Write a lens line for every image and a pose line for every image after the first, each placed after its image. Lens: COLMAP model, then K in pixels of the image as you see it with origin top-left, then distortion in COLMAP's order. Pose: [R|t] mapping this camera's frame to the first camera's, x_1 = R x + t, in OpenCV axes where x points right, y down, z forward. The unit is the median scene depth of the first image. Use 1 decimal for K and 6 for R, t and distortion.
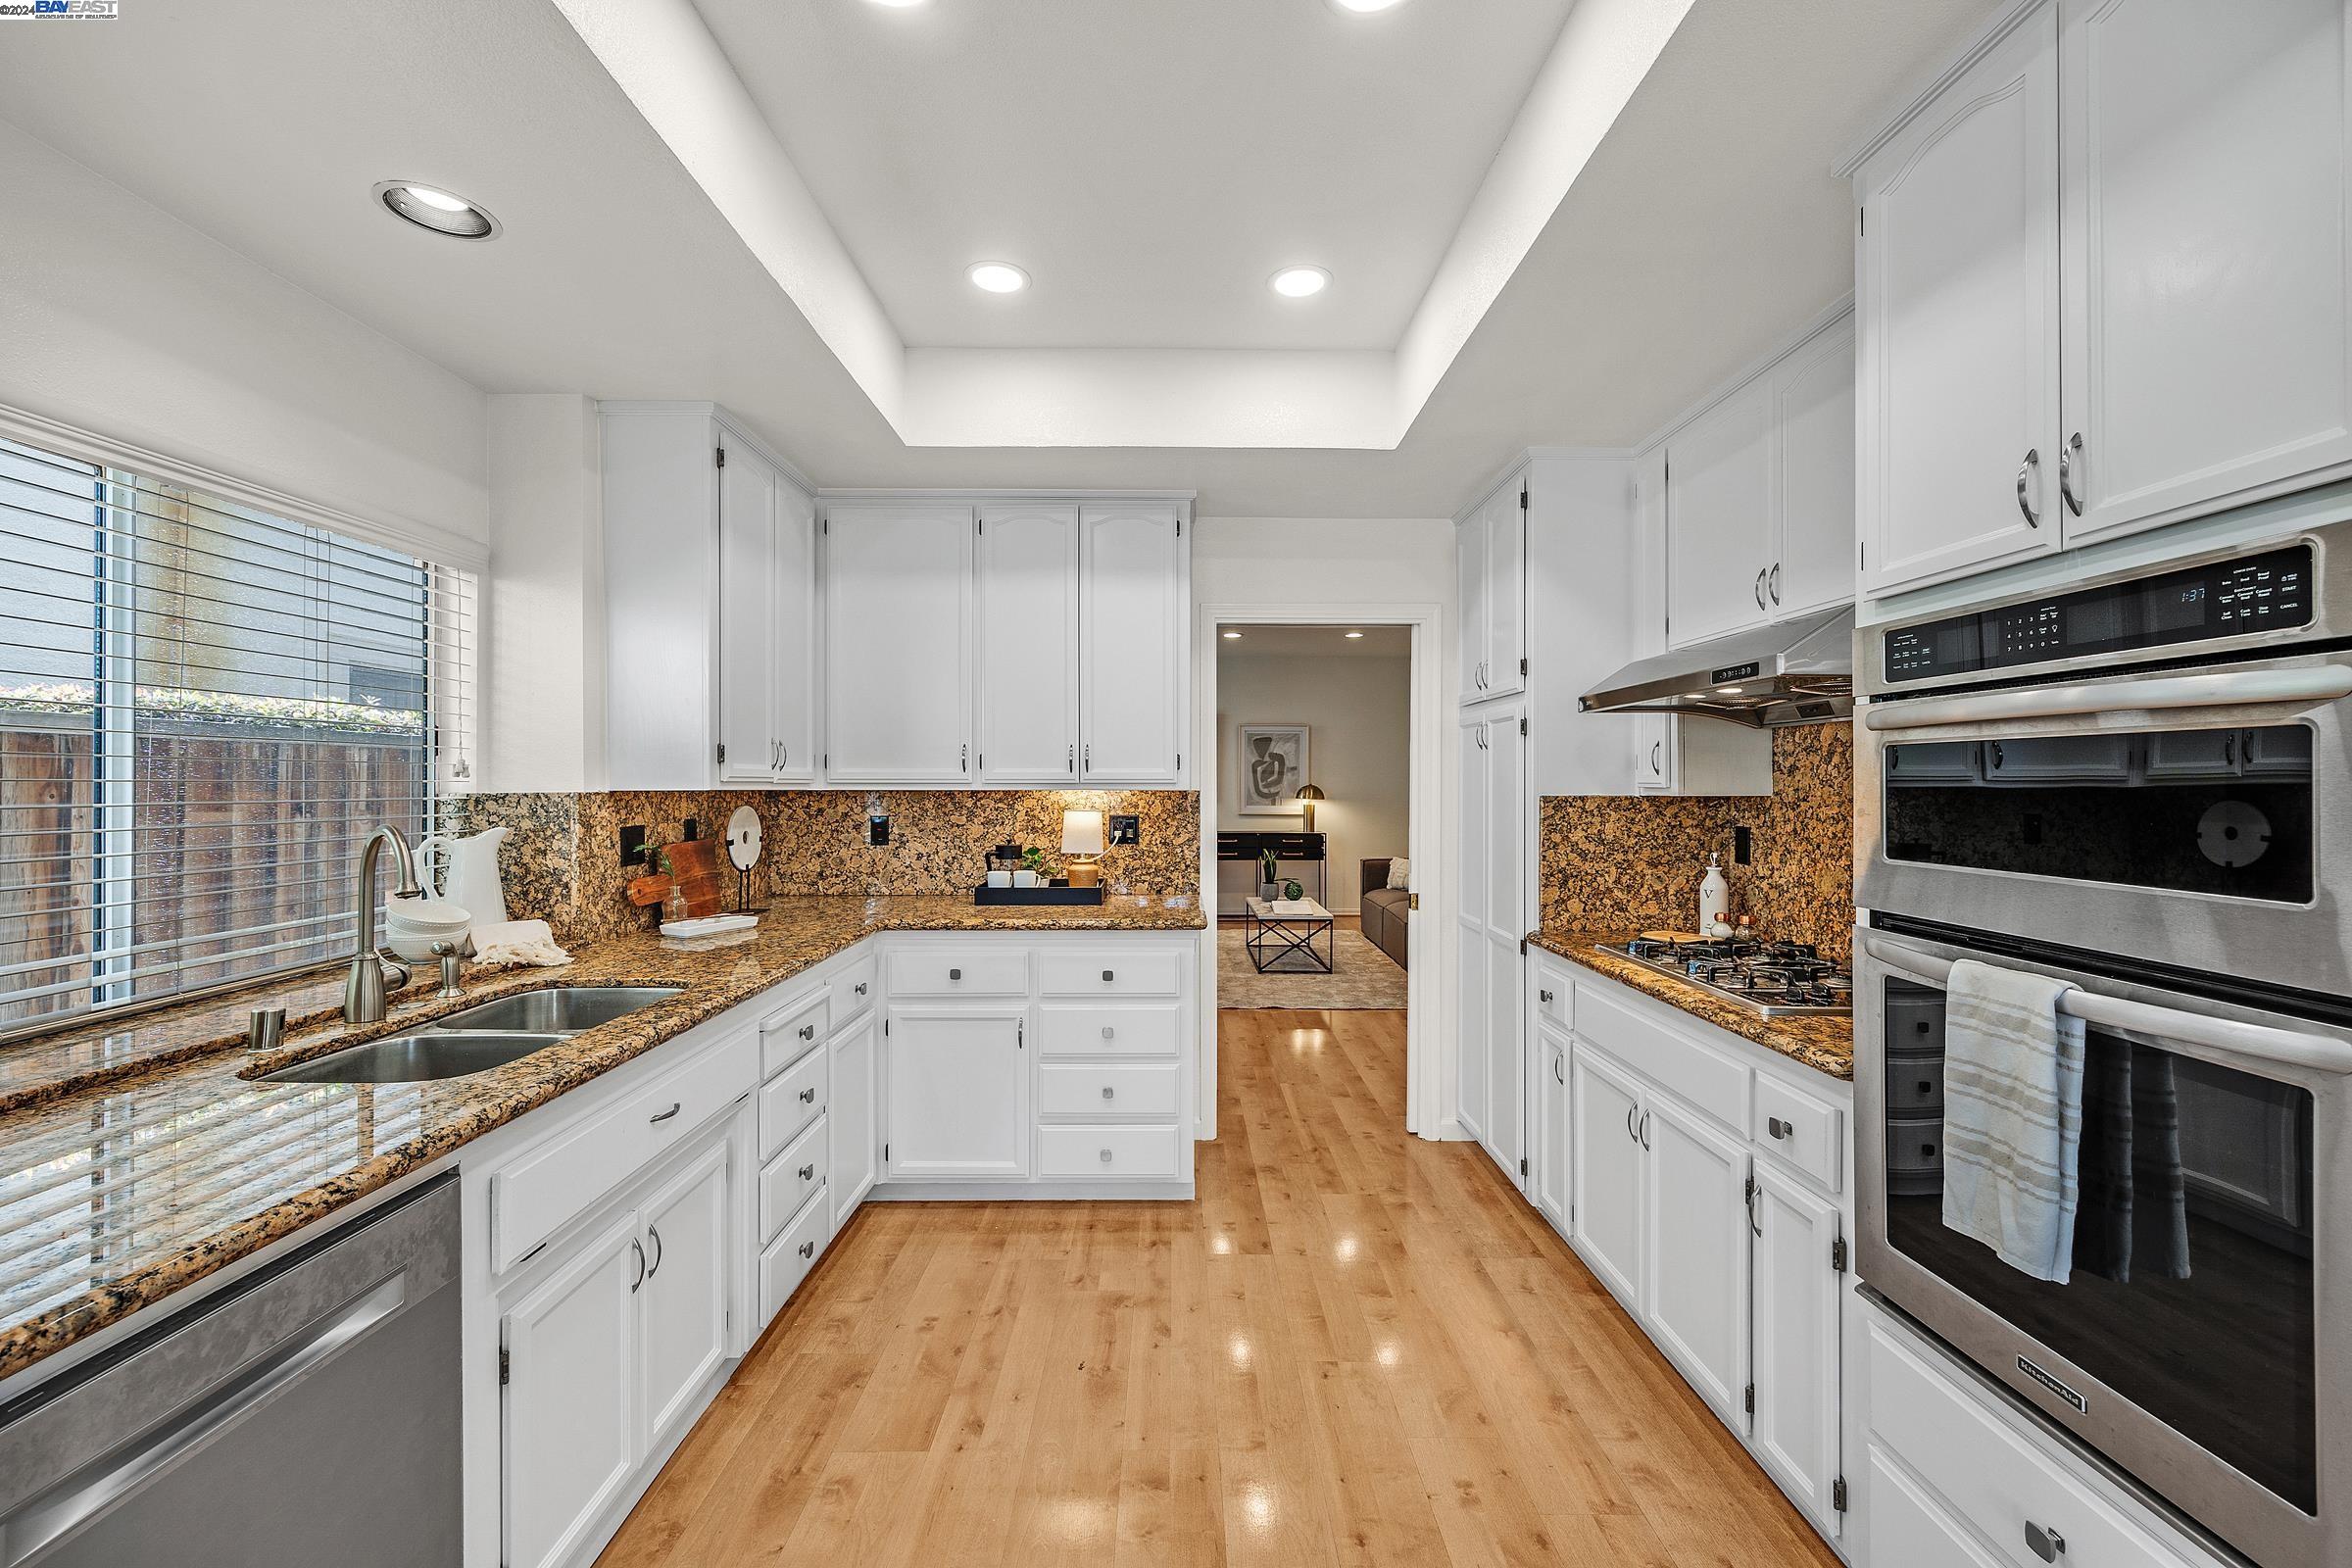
lens RADIAL K [[946.3, 0, 1180.0], [0, 946.3, 781.4], [0, 0, 1]] dist [-0.000874, 0.000003]
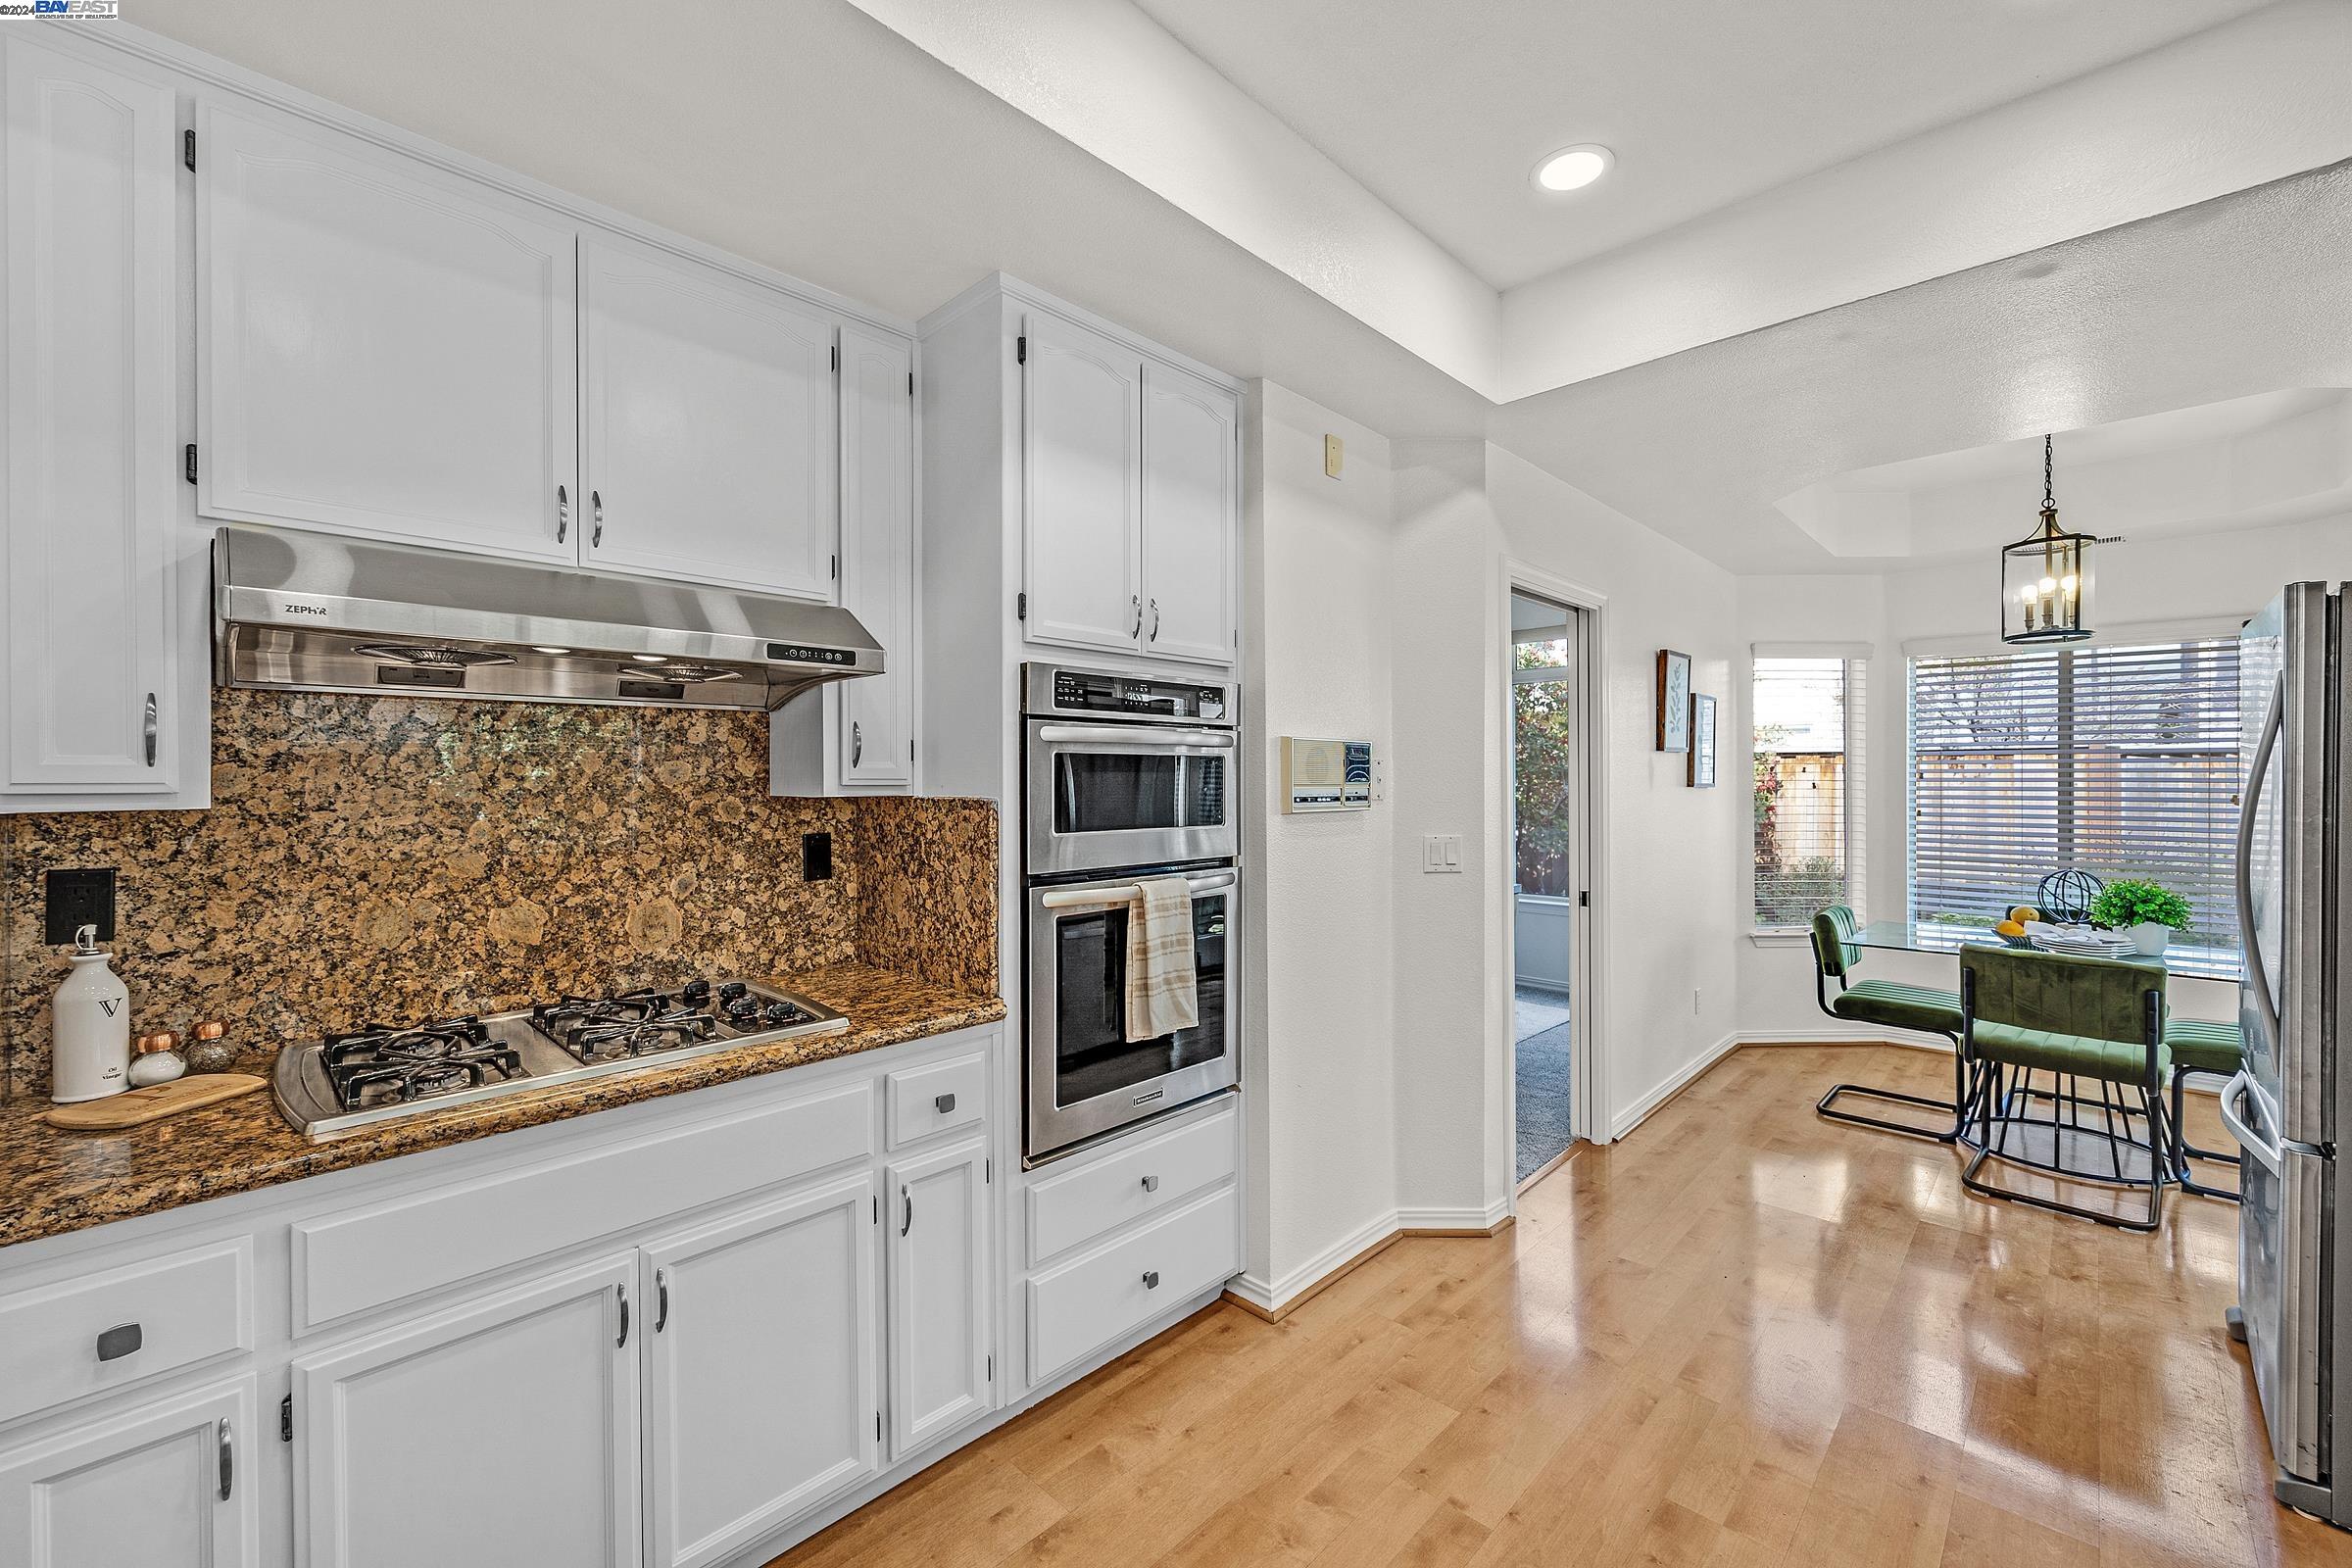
lens RADIAL K [[946.3, 0, 1180.0], [0, 946.3, 781.4], [0, 0, 1]] dist [-0.000874, 0.000003]
pose [[-0.711088, -0.000700, 0.703103, -0.180106], [0.001971, 0.999994, 0.002989, 0.000365], [-0.703100, 0.003511, -0.711082, 0.923888]]
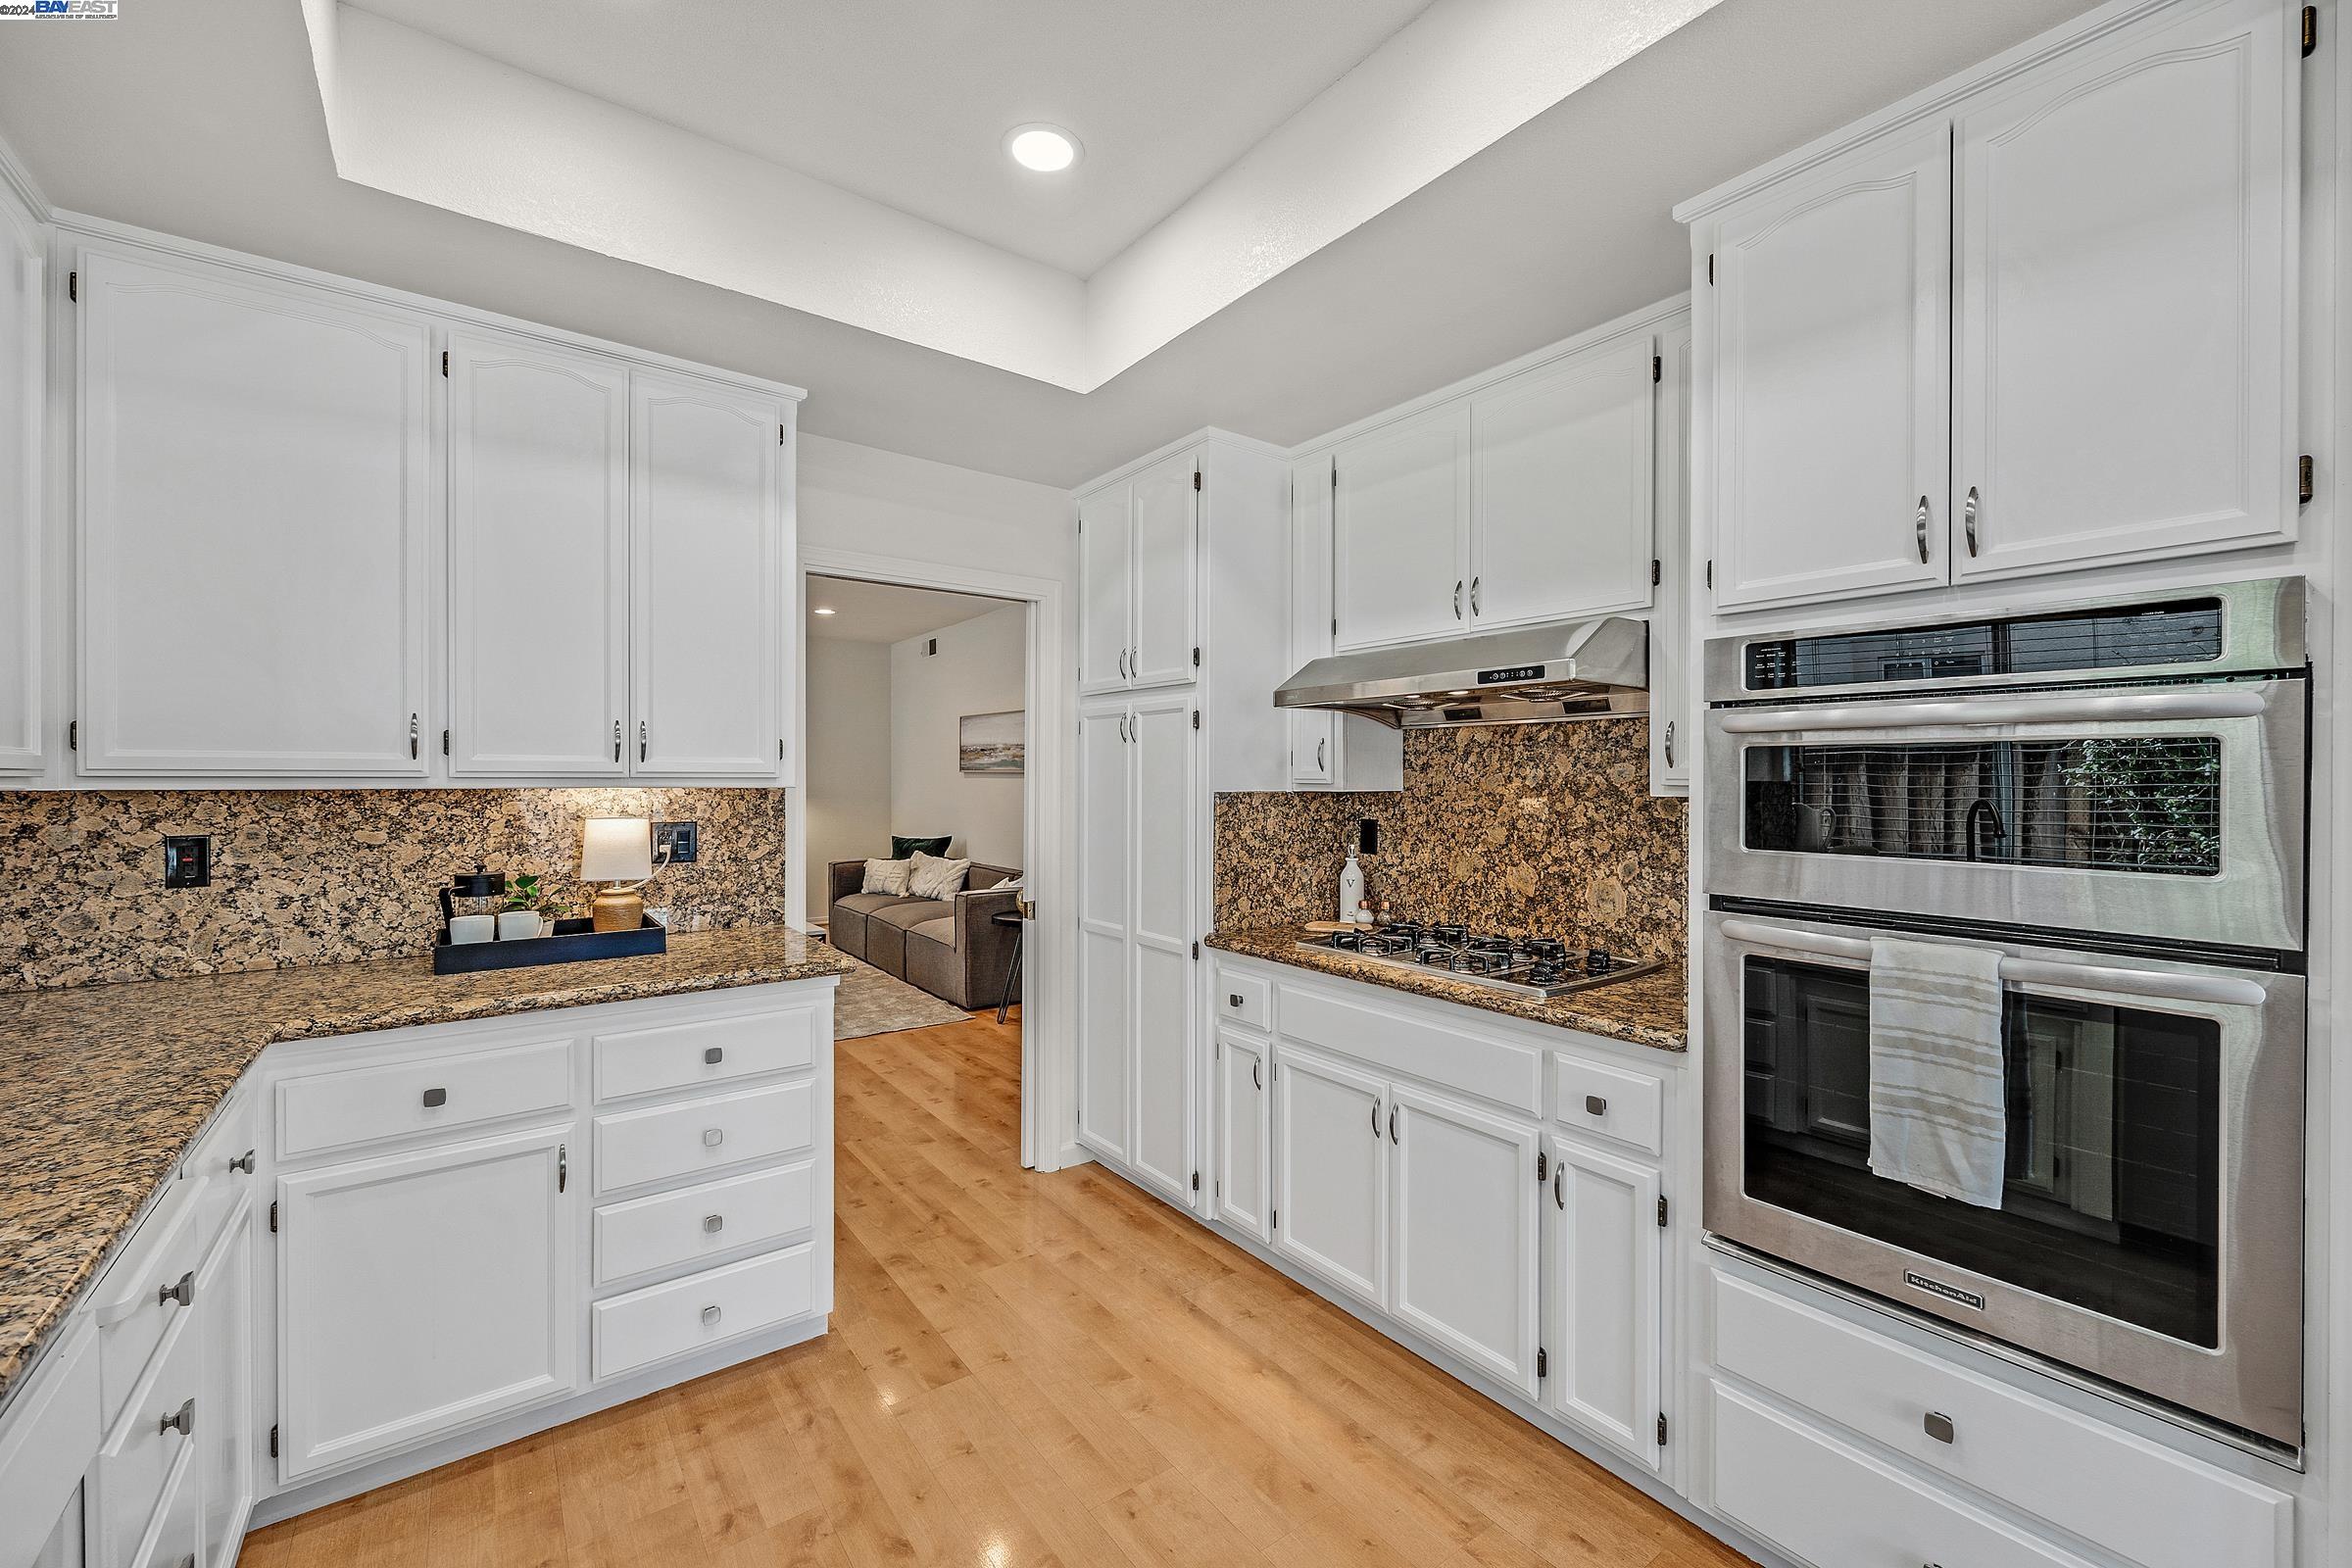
lens RADIAL K [[946.3, 0, 1180.0], [0, 946.3, 781.4], [0, 0, 1]] dist [-0.000874, 0.000003]
pose [[0.804804, -0.000266, 0.593541, -0.219701], [-0.003461, 0.999981, 0.005141, -0.000516], [-0.593531, -0.006192, 0.804788, 0.248684]]
